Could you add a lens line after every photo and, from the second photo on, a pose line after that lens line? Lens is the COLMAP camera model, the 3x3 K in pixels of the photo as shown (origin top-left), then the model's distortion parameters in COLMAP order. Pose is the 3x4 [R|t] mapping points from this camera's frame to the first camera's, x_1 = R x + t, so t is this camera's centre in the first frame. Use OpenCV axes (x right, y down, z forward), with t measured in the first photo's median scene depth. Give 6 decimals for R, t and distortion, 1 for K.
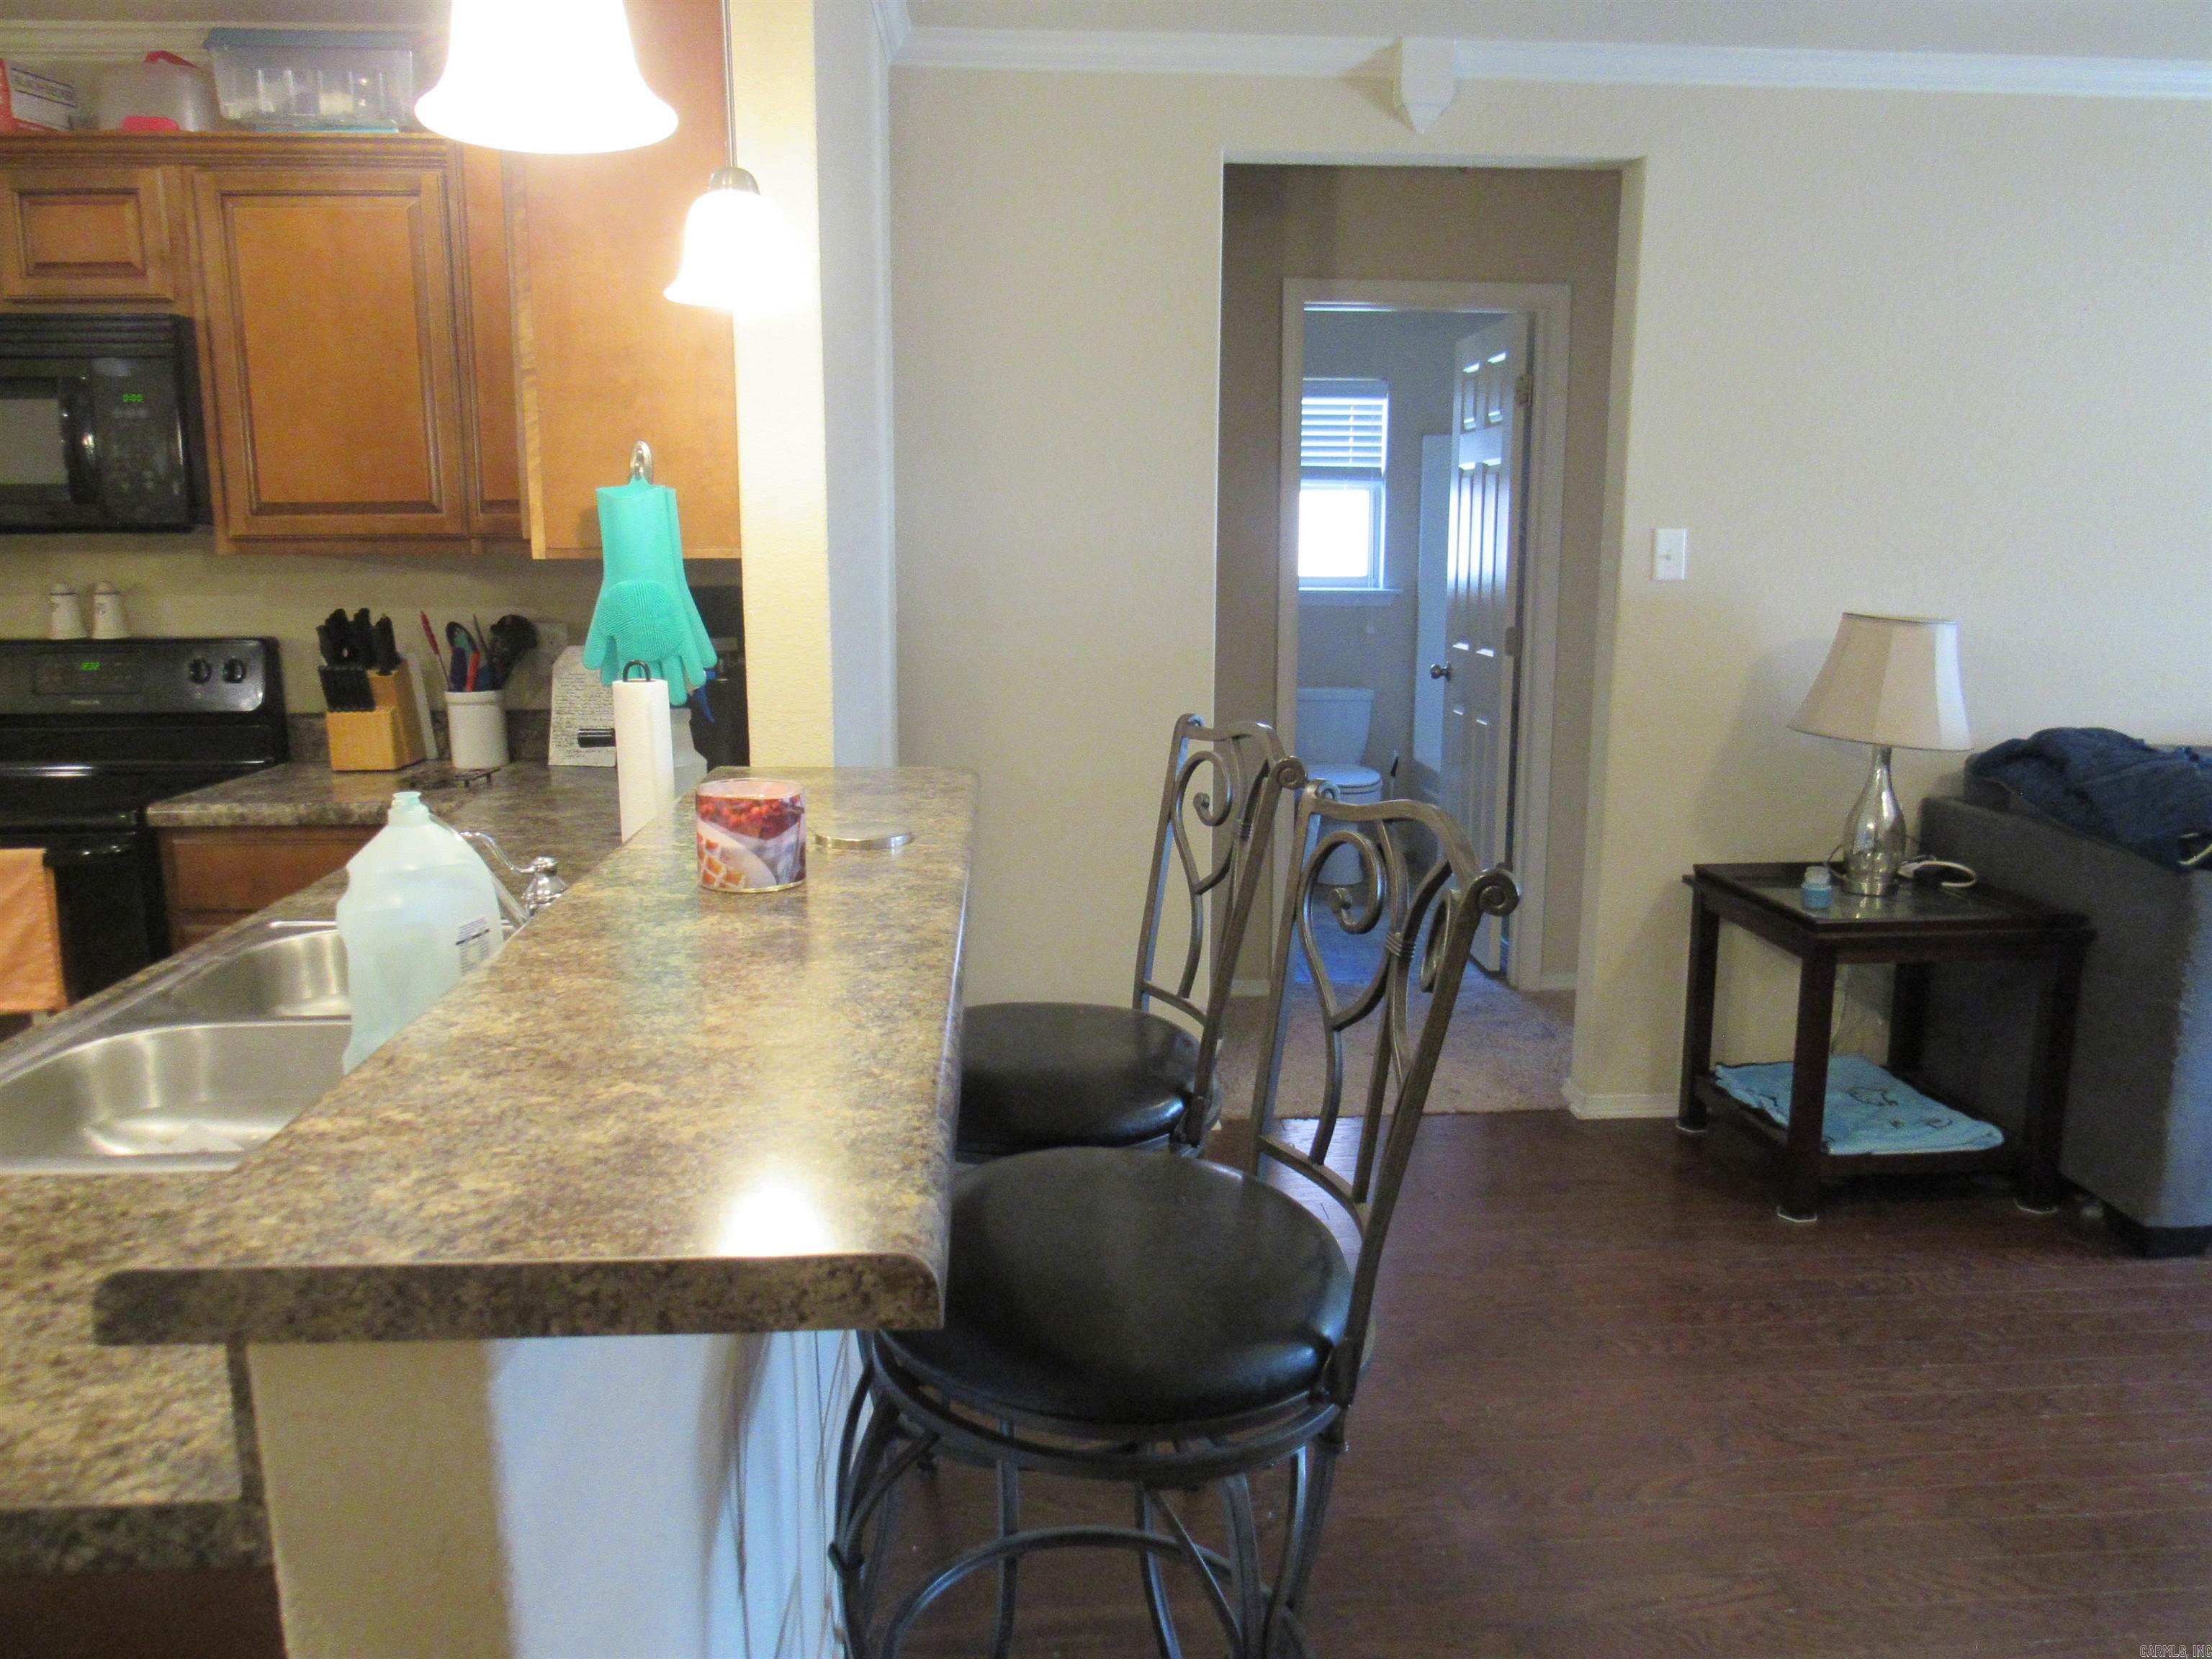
lens RADIAL K [[1589.3, 0, 1106.6], [0, 1589.3, 830.9], [0, 0, 1]] dist [-0.029031, 0.016225]
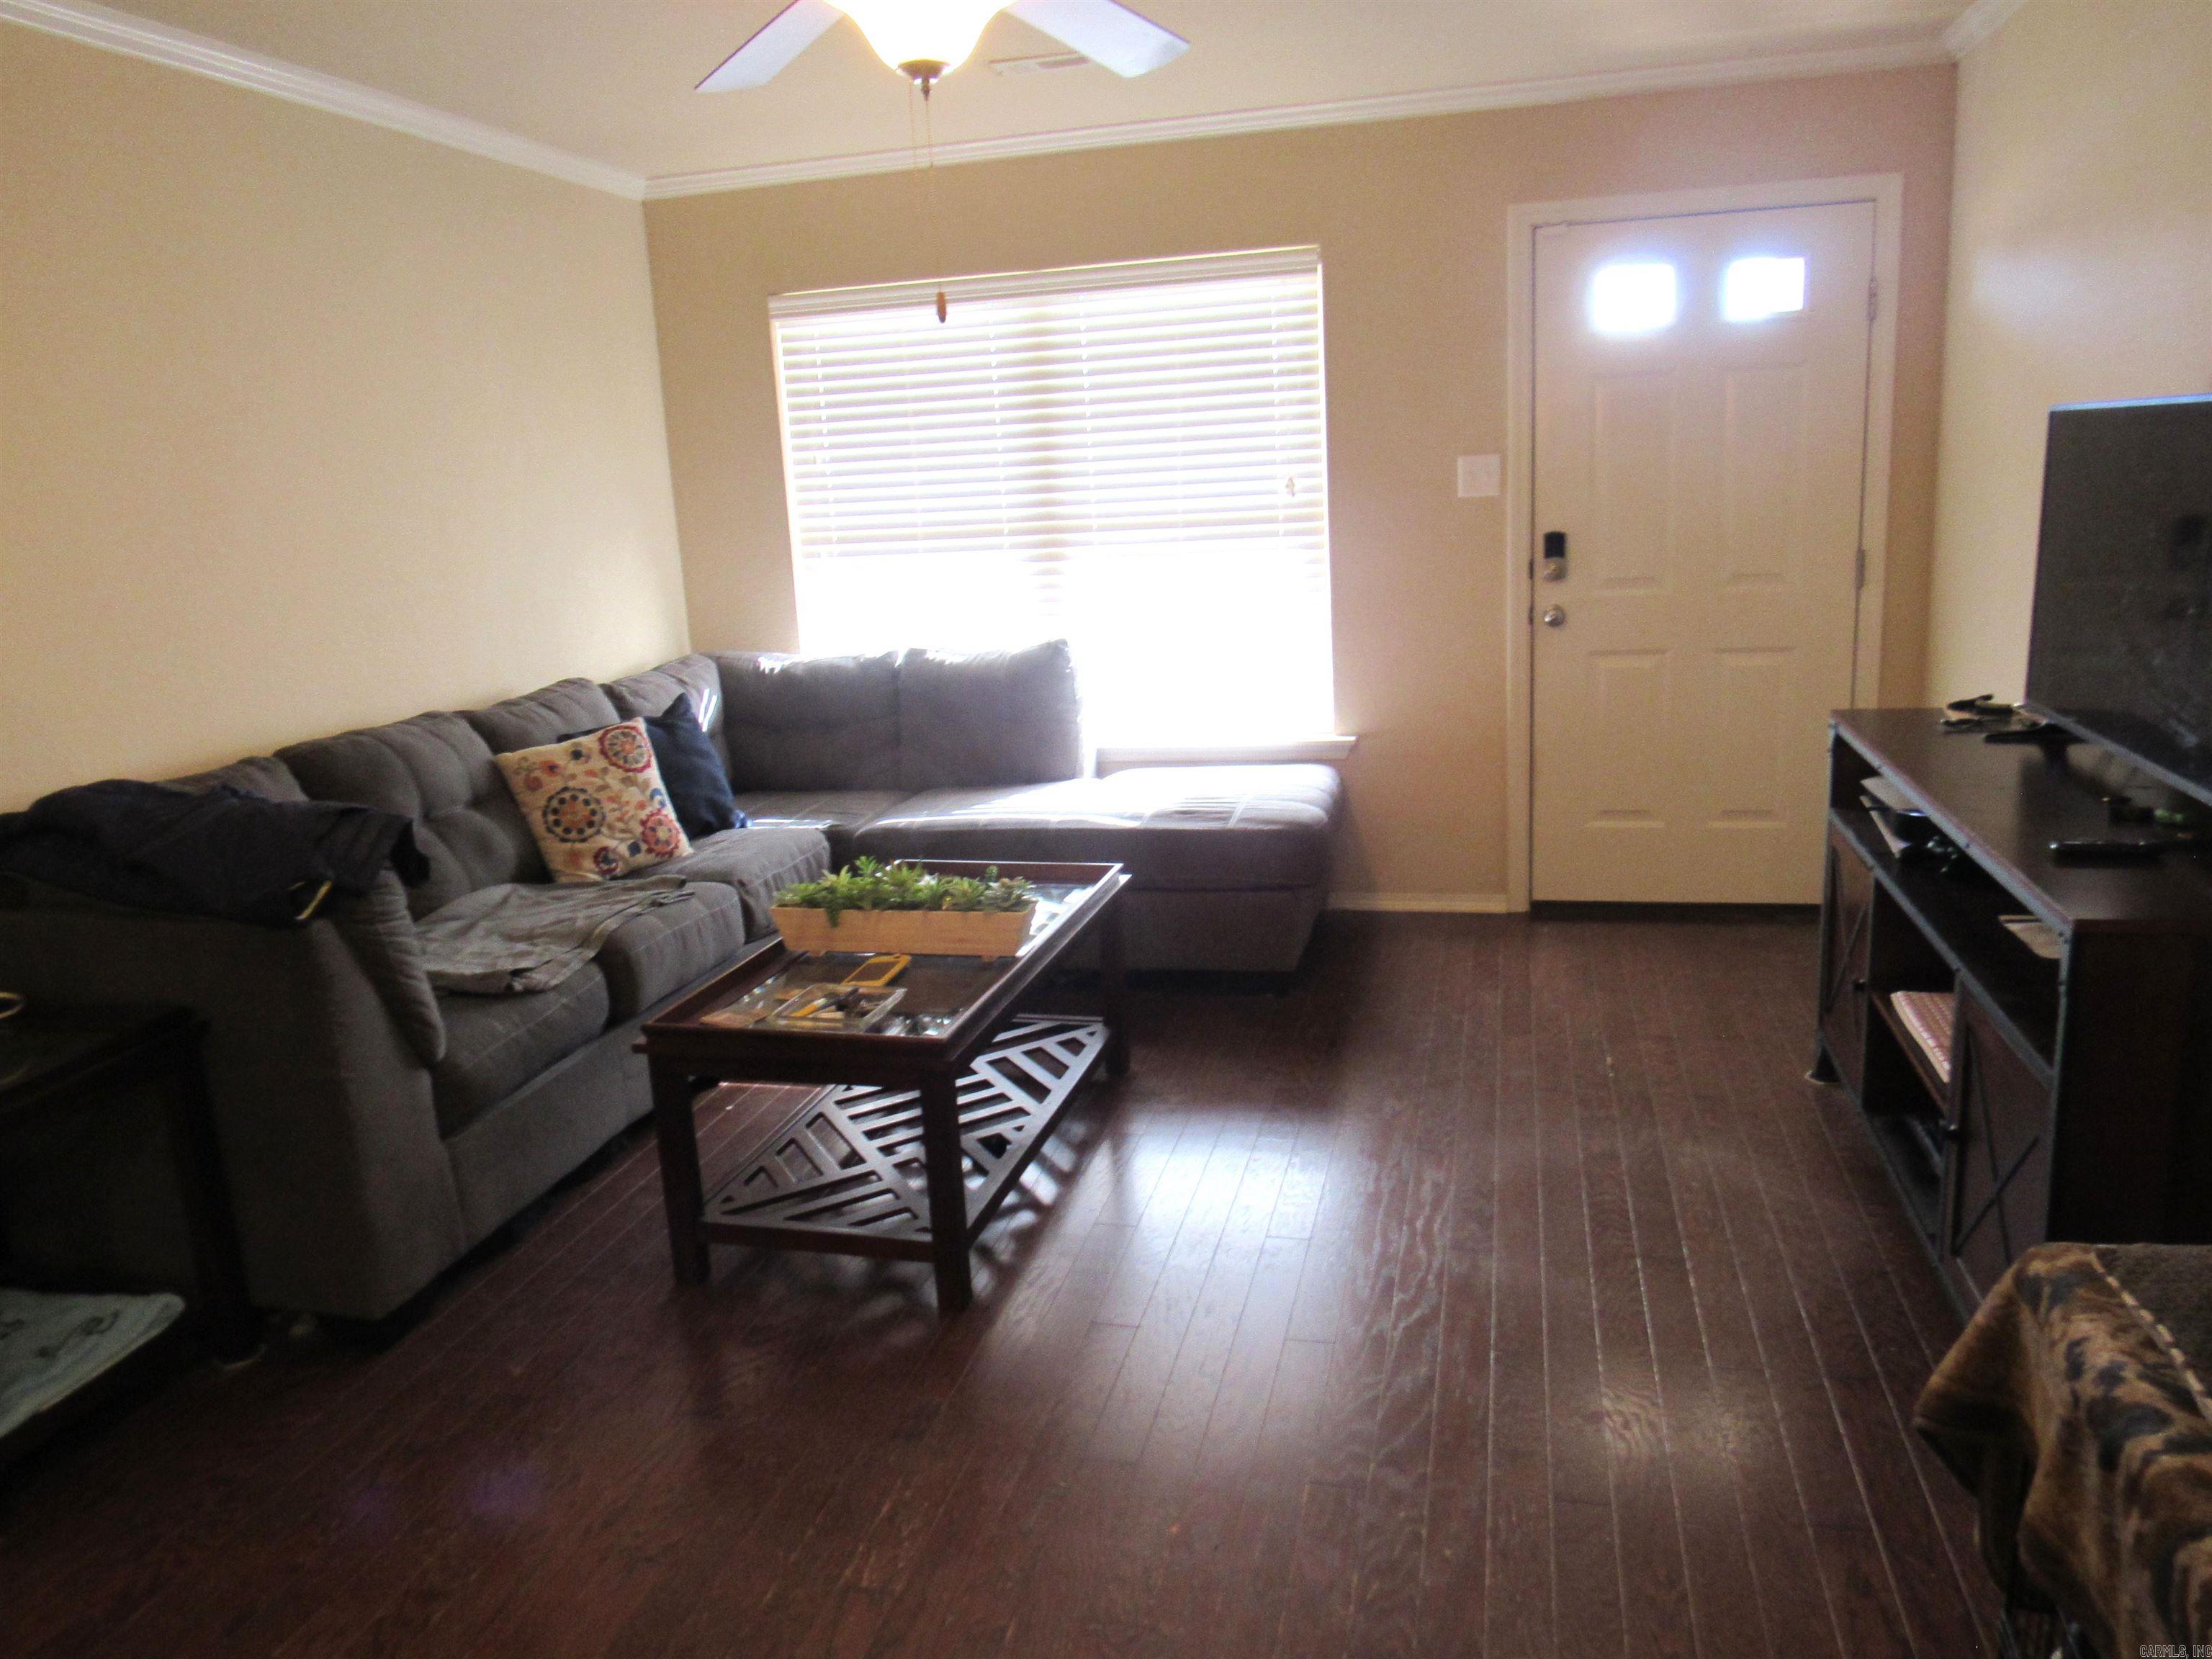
lens RADIAL K [[1579.6, 0, 1114.8], [0, 1579.6, 823.4], [0, 0, 1]] dist [-0.027376, 0.006481]
pose [[0.302940, -0.215545, 0.928315, 0.026619], [0.223838, 0.962931, 0.150536, -0.052884], [-0.926350, 0.162189, 0.339957, 0.250817]]
